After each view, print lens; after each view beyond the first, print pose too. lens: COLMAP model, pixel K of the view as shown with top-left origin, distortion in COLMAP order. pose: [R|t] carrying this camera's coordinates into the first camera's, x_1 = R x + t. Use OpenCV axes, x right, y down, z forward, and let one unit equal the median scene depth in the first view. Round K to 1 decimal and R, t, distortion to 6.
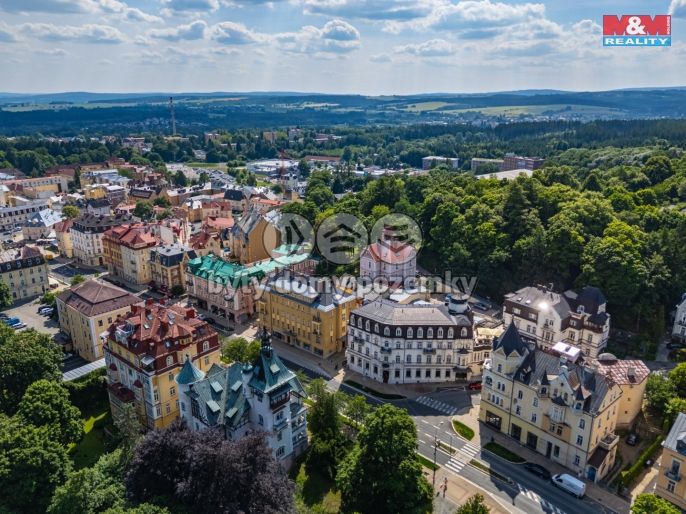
lens RADIAL K [[511.5, 0, 347.9], [0, 511.5, 237.1], [0, 0, 1]] dist [0.069606, -0.069086]
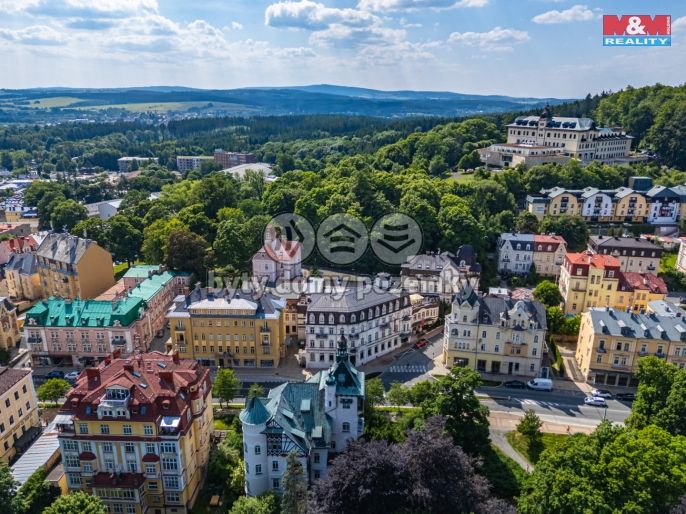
lens RADIAL K [[511.5, 0, 347.9], [0, 511.5, 237.1], [0, 0, 1]] dist [0.069606, -0.069086]
pose [[0.789300, -0.160312, 0.592710, -0.475083], [0.156573, 0.985952, 0.058169, -0.040388], [-0.593709, 0.046890, 0.803313, 0.133005]]
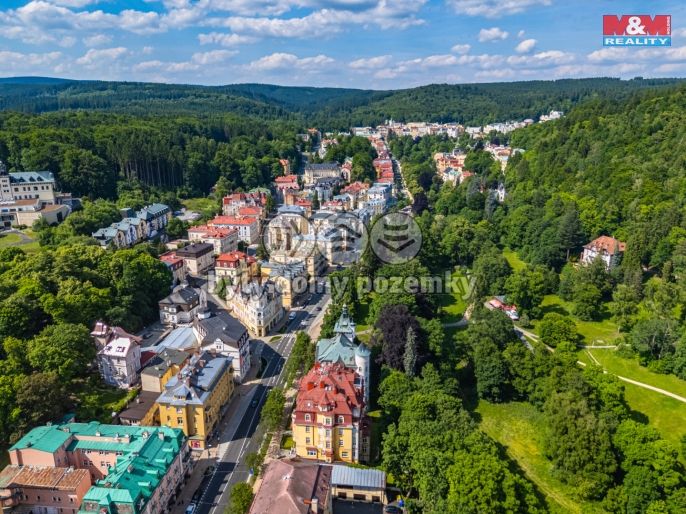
lens RADIAL K [[511.5, 0, 347.9], [0, 511.5, 237.1], [0, 0, 1]] dist [0.069606, -0.069086]
pose [[-0.573271, -0.206800, 0.792840, -1.137841], [0.205564, 0.900379, 0.383485, -0.546157], [-0.793161, 0.382820, -0.473650, 1.236933]]
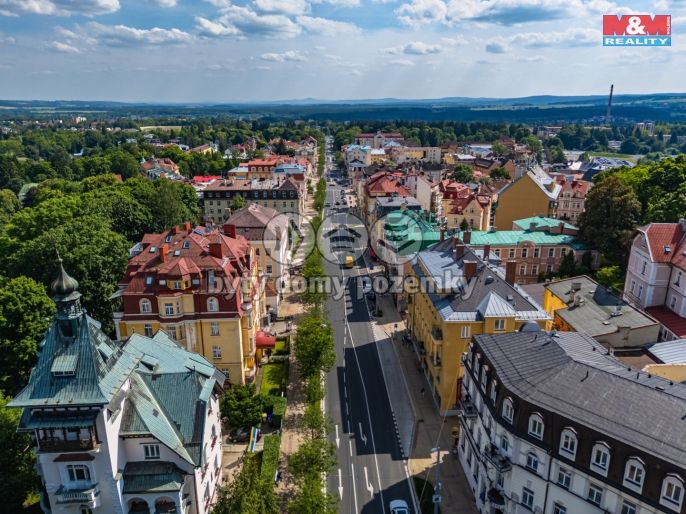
lens RADIAL K [[505.3, 0, 343.0], [0, 505.3, 257.0], [0, 0, 1]] dist [0.073367, -0.067827]
pose [[0.681876, 0.210889, -0.700408, 0.204775], [-0.187124, 0.975967, 0.111684, 0.050812], [0.707127, 0.054908, 0.704951, 0.580284]]
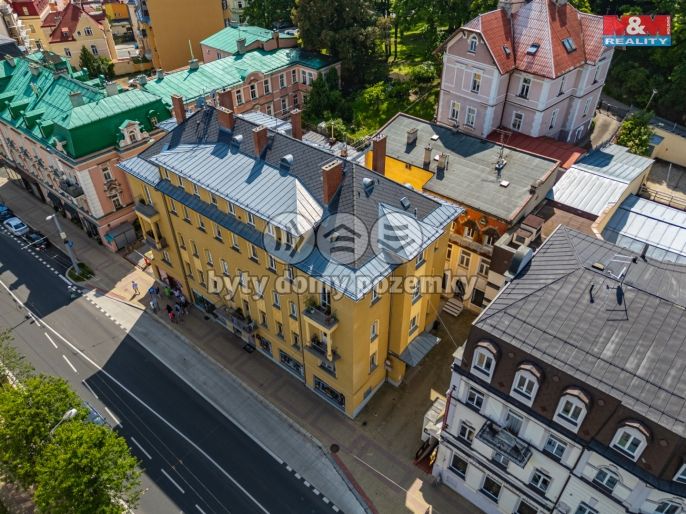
lens RADIAL K [[512.9, 0, 343.0], [0, 512.9, 257.0], [0, 0, 1]] dist [0.065548, -0.053197]
pose [[0.999952, -0.007347, -0.006445, -0.047080], [0.009290, 0.919366, 0.393293, 0.029066], [0.003036, -0.393334, 0.919391, 0.760822]]
